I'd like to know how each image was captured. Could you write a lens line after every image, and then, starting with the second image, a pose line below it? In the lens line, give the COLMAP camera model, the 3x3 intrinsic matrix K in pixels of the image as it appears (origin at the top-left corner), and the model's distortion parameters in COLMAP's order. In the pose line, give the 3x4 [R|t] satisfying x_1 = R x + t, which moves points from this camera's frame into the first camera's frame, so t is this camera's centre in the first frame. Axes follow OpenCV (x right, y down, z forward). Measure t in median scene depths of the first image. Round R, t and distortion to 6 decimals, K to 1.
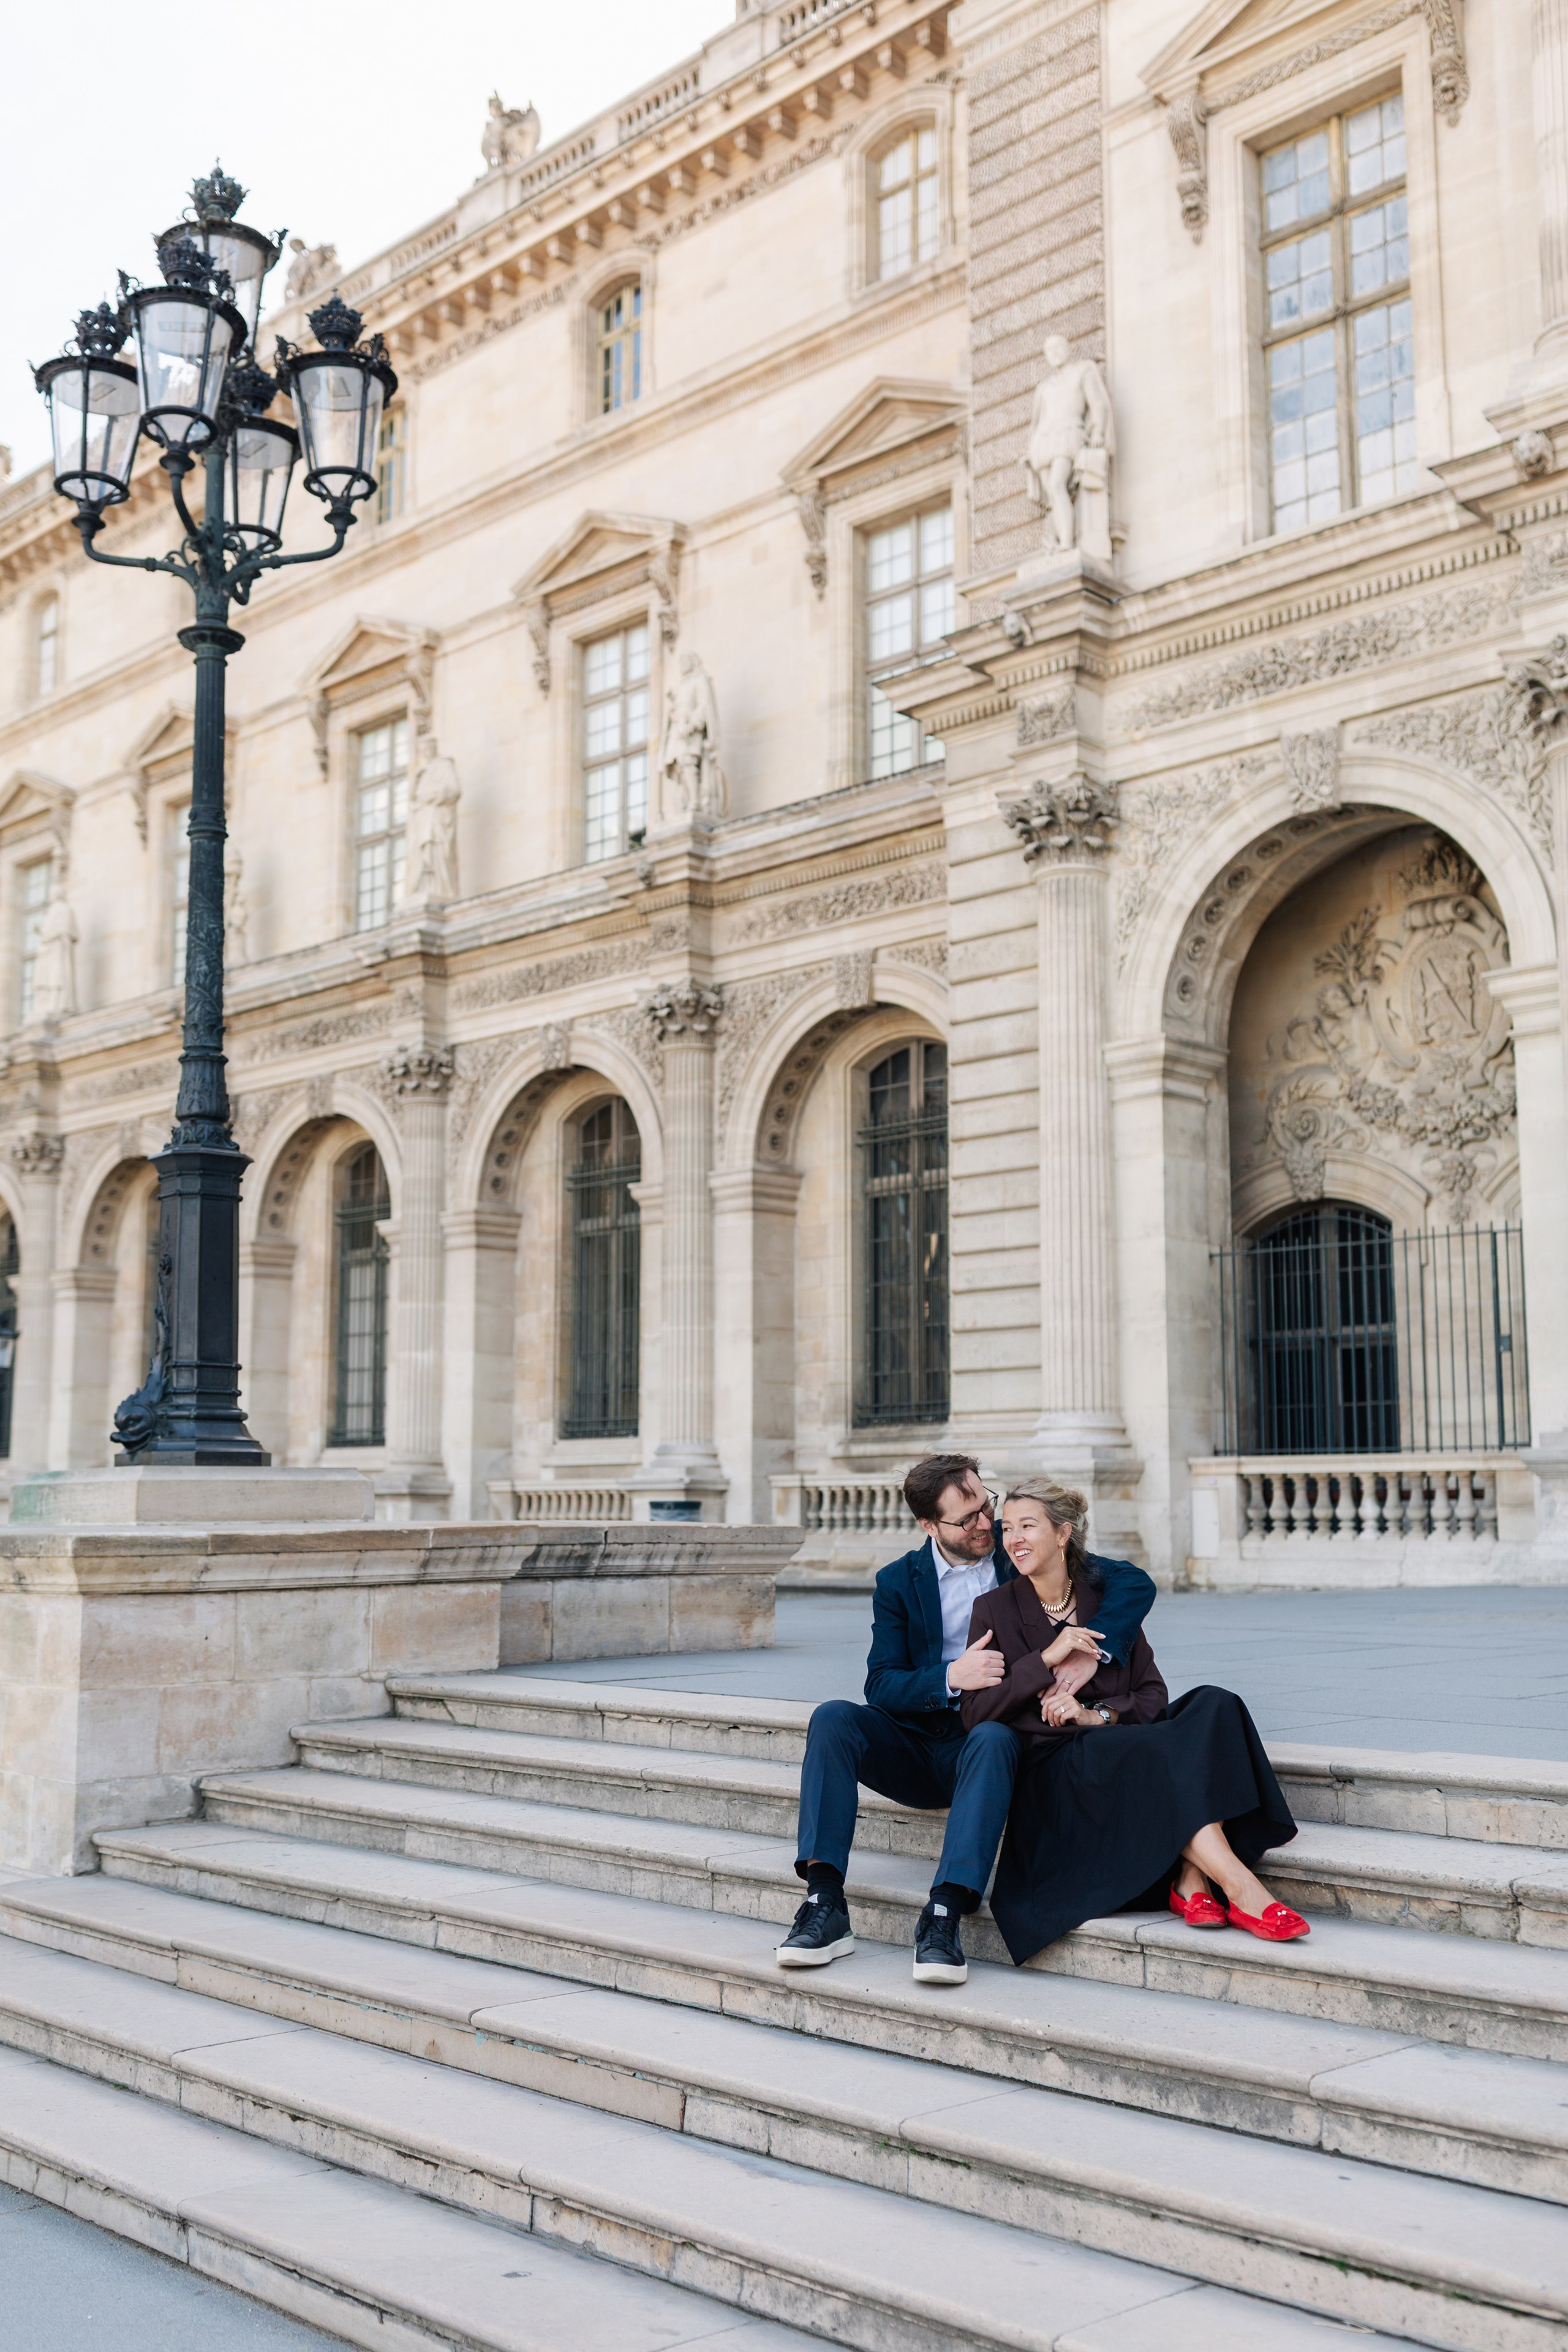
lens RADIAL K [[2315.8, 0, 784.0], [0, 2315.8, 1176.0], [0, 0, 1]] dist [0.023216, -0.044066]
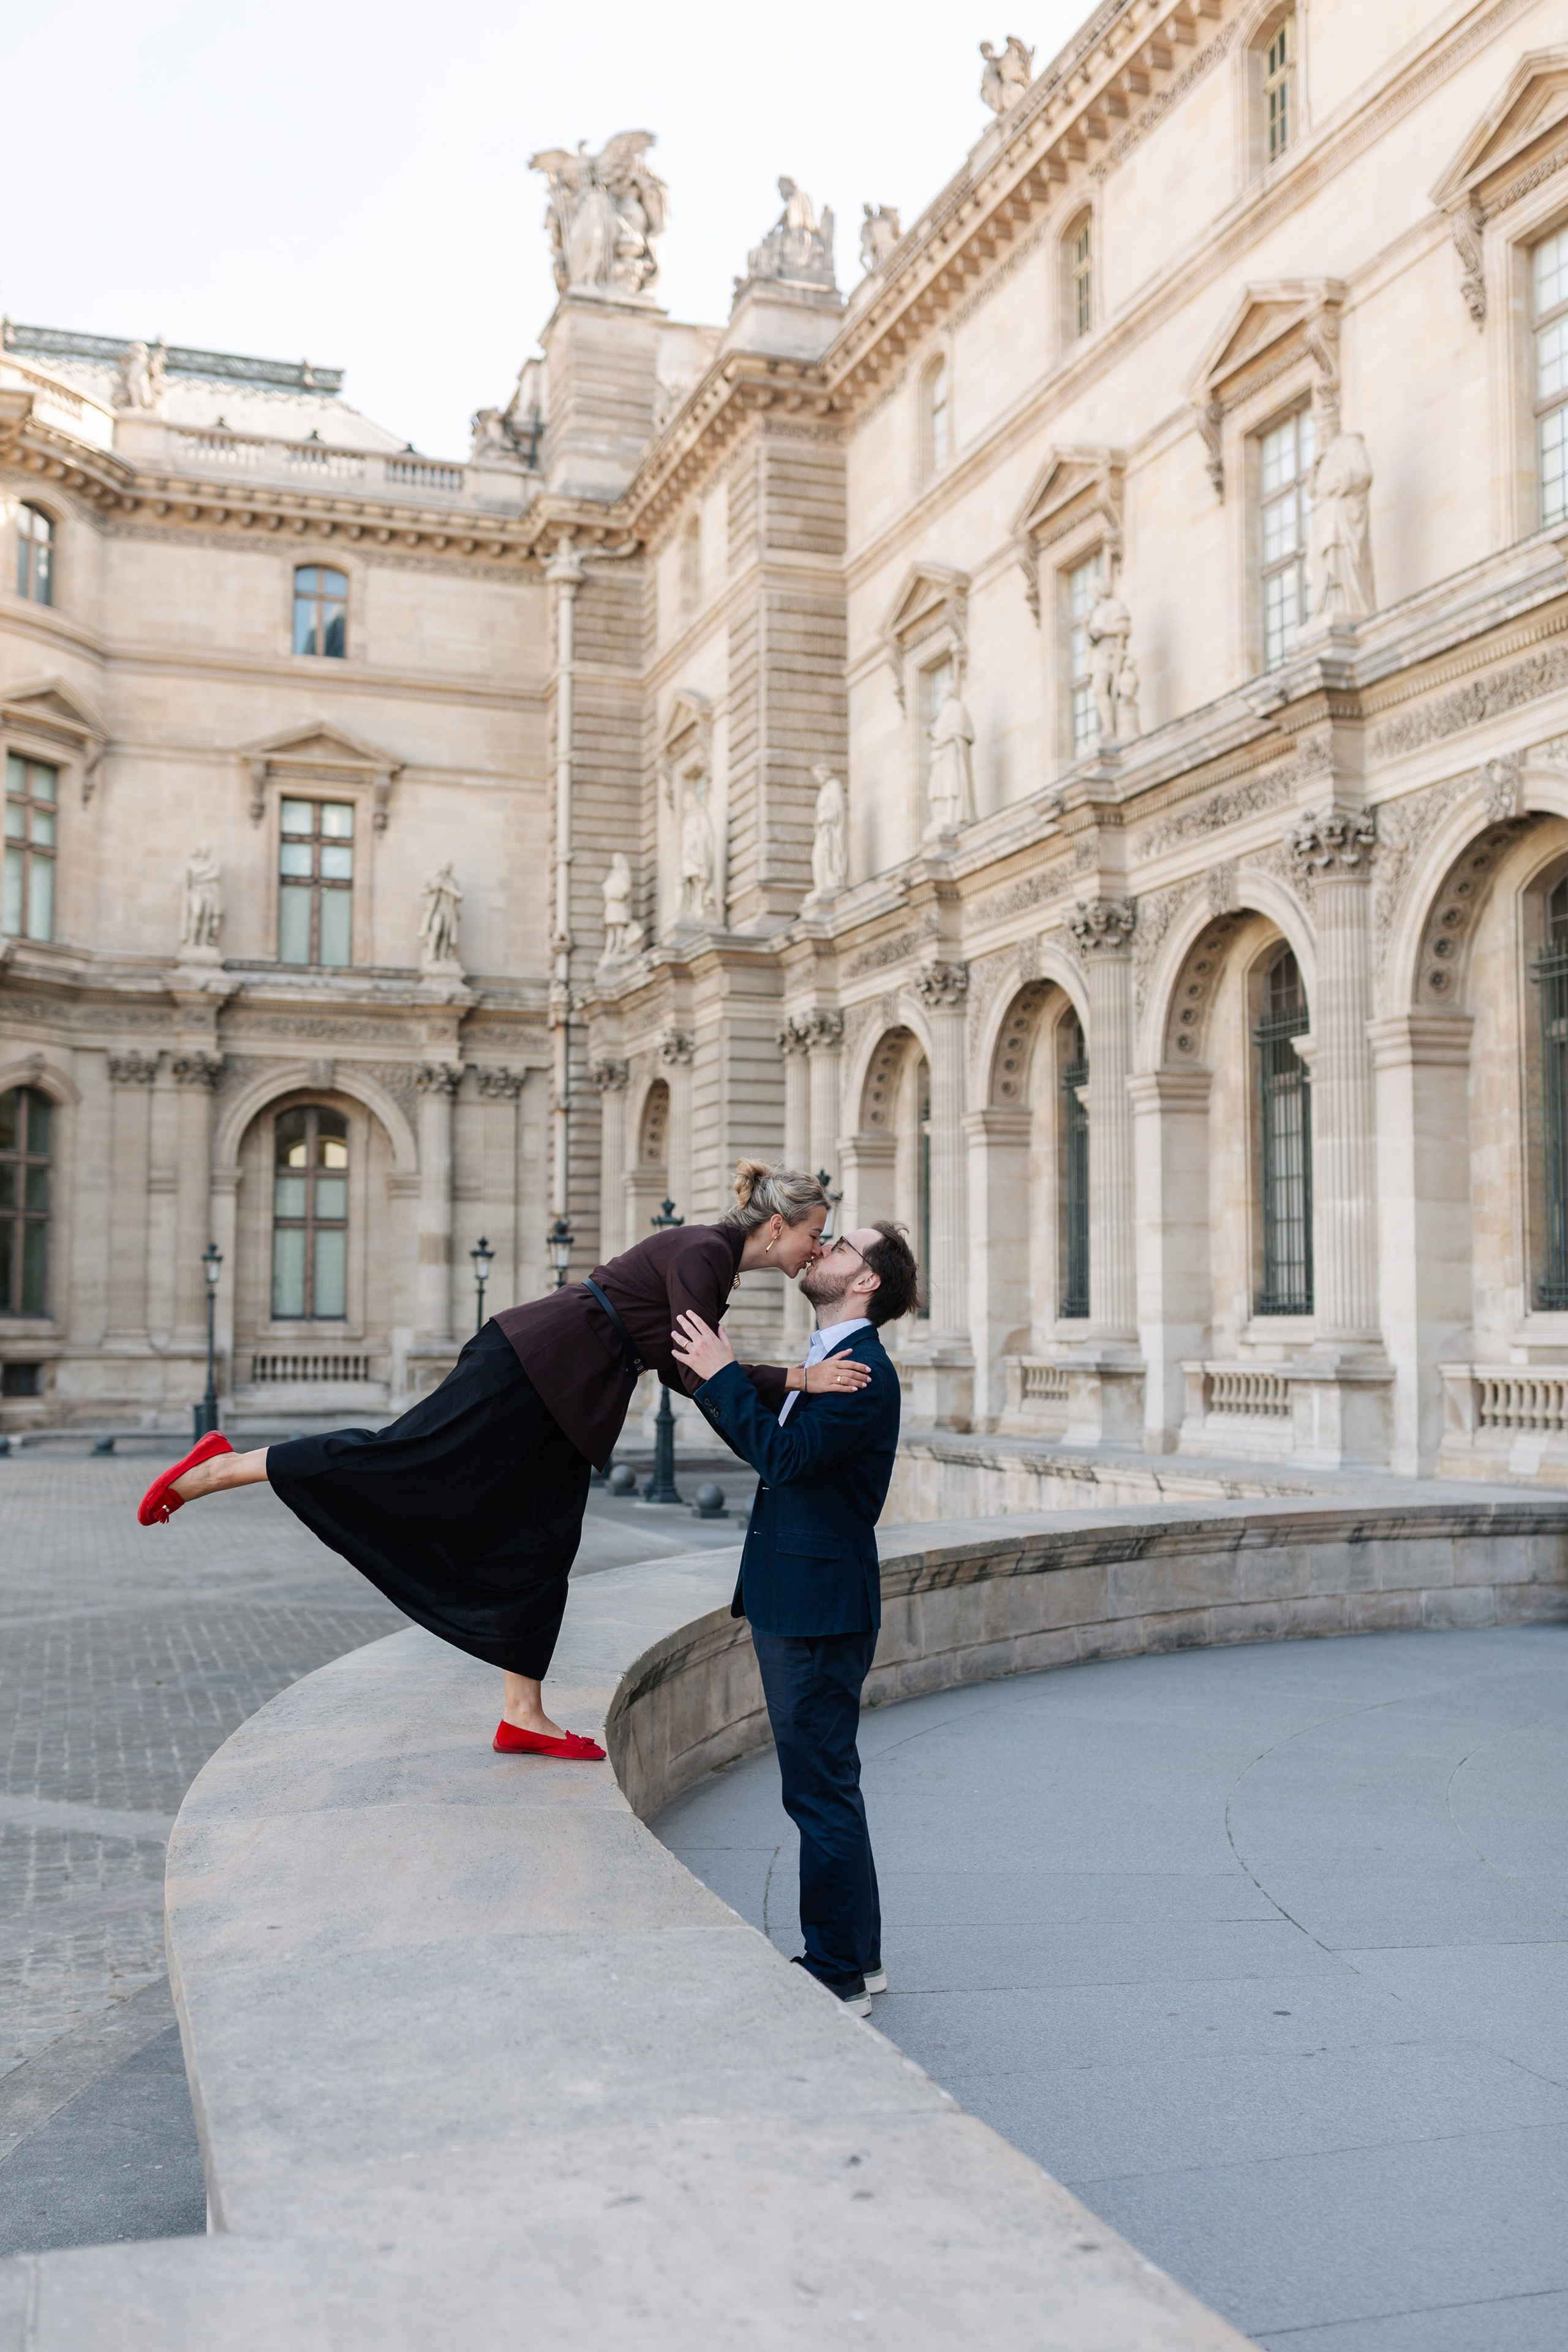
lens RADIAL K [[2315.8, 0, 784.0], [0, 2315.8, 1176.0], [0, 0, 1]] dist [0.023216, -0.044066]
pose [[0.901555, -0.030268, -0.431604, 0.012395], [0.062386, 0.996220, 0.060450, 0.009236], [0.428143, -0.081425, 0.900035, 0.236634]]
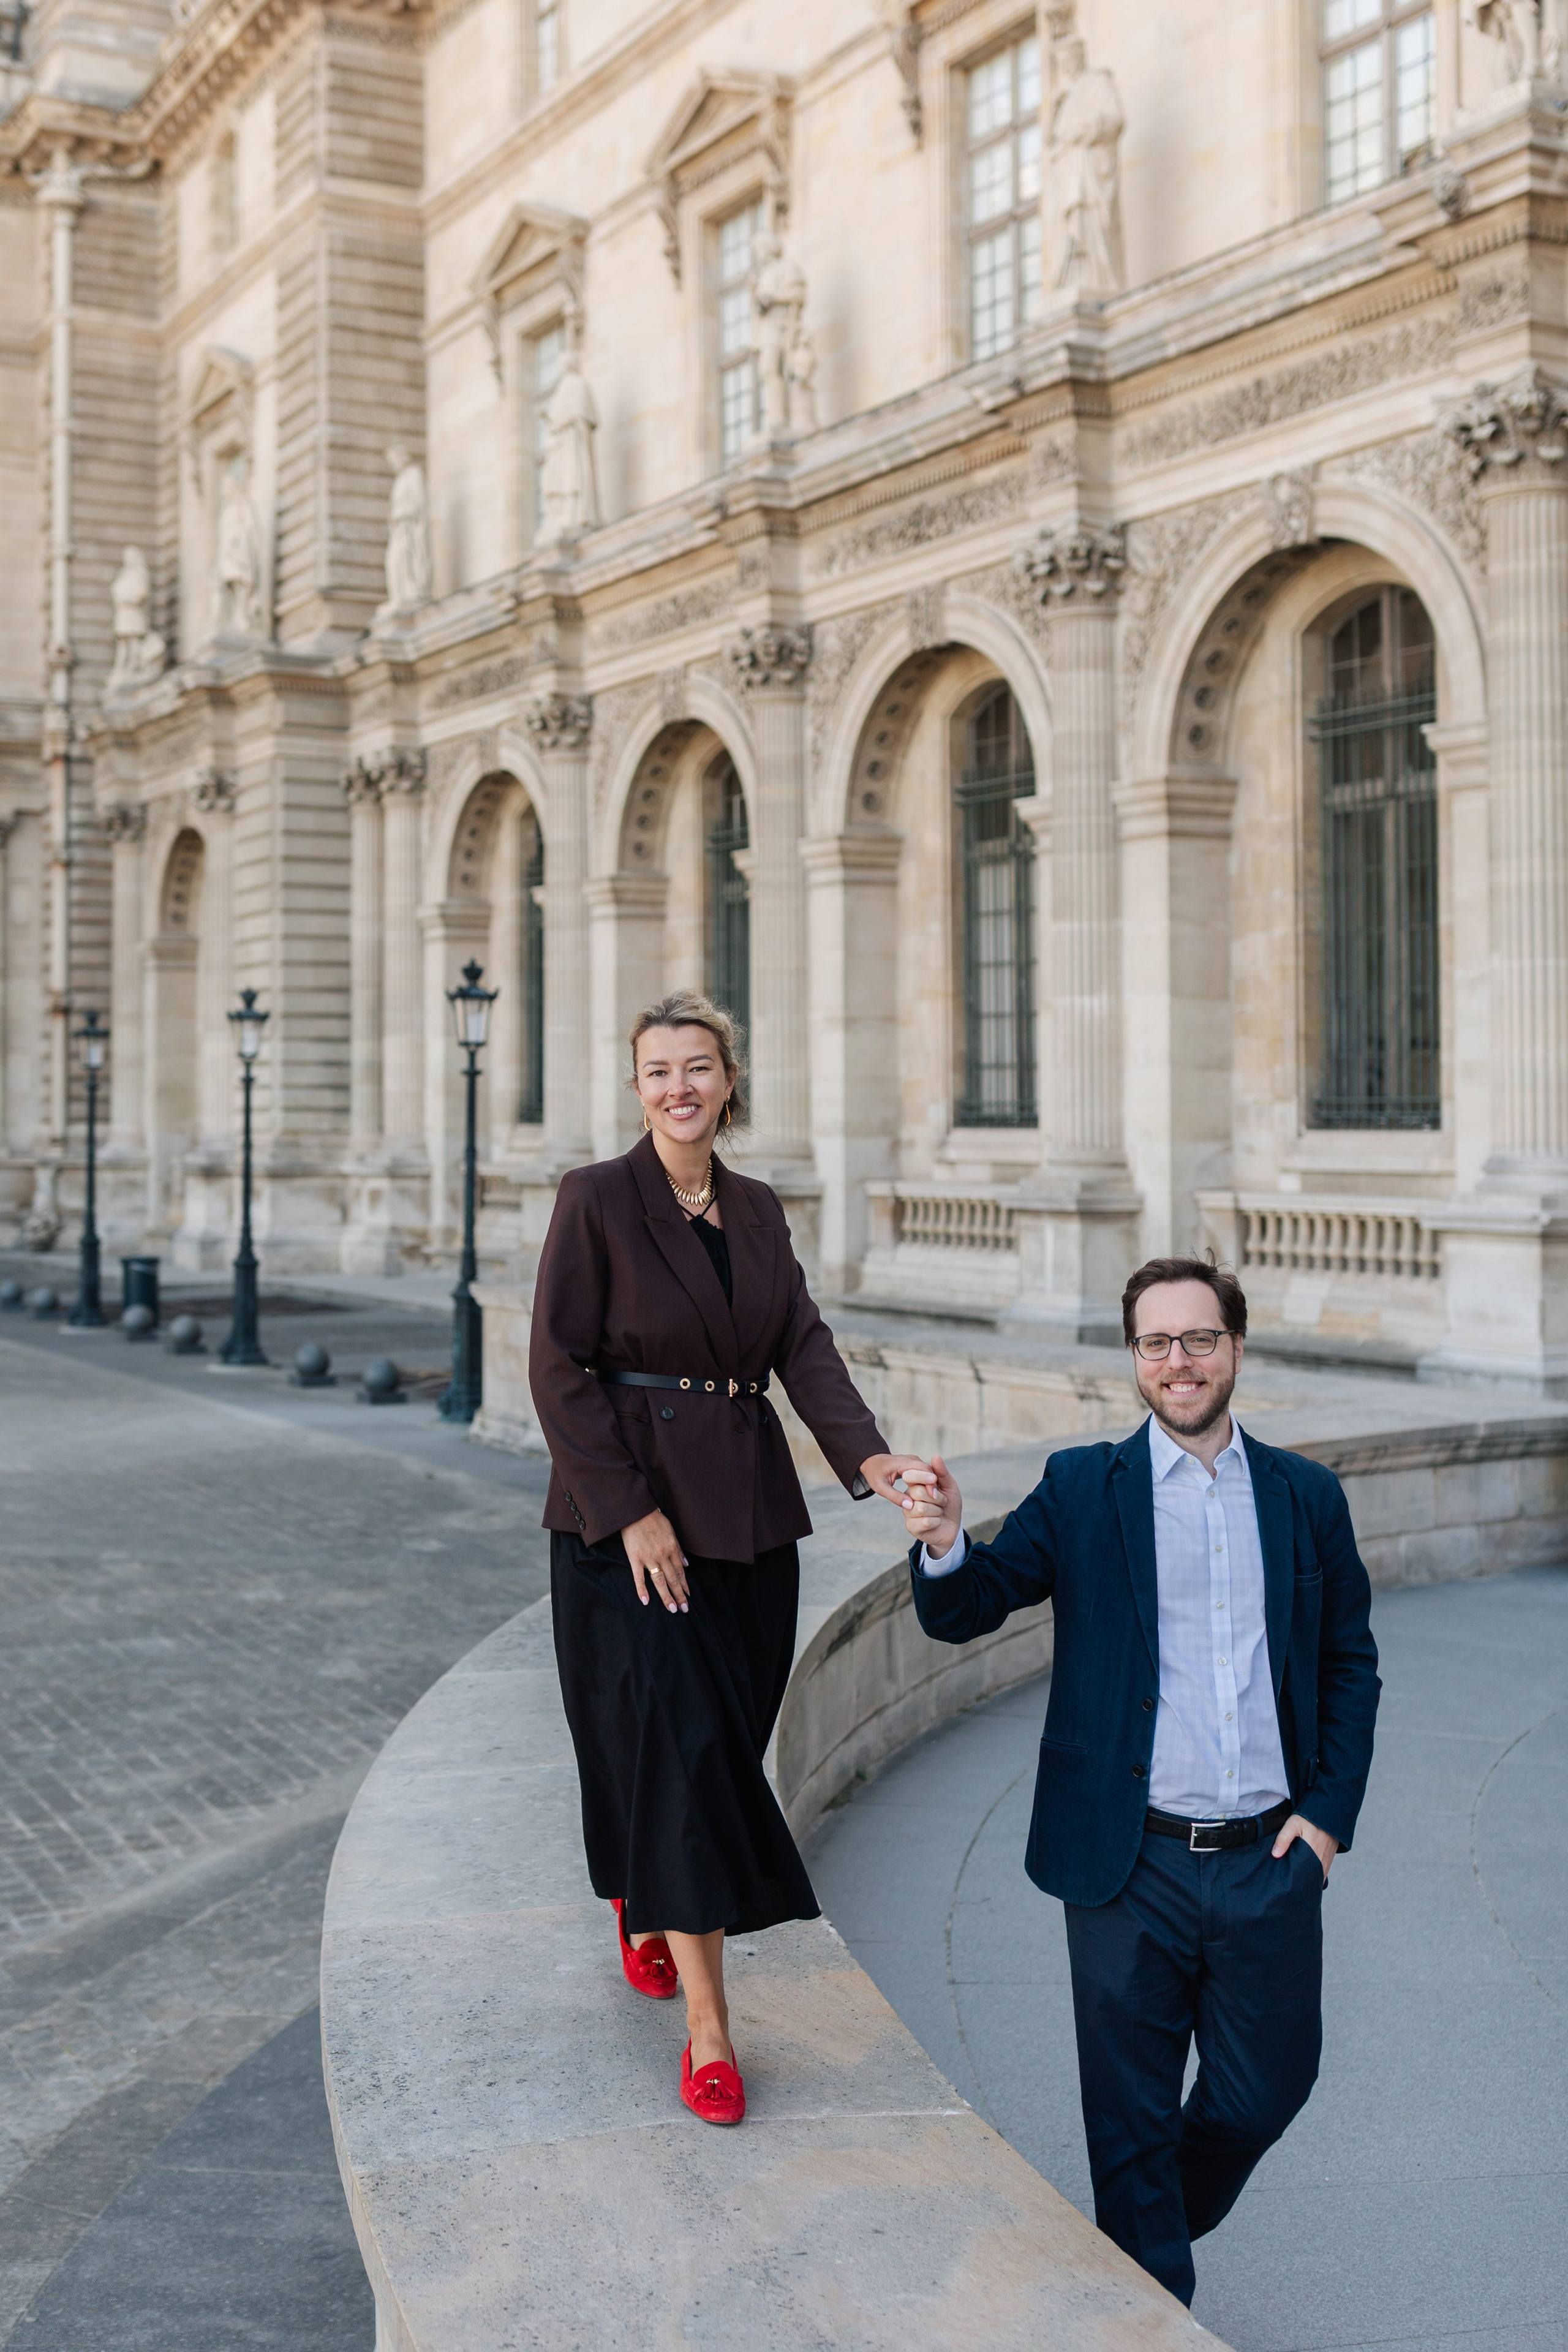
lens RADIAL K [[2681.0, 0, 724.0], [0, 2681.0, 1055.2], [0, 0, 1]] dist [0.022195, -0.061879]
pose [[0.960431, -0.011465, -0.278281, -0.049448], [0.045087, 0.992374, 0.114723, 0.000088], [0.274844, -0.122730, 0.953624, 0.270881]]
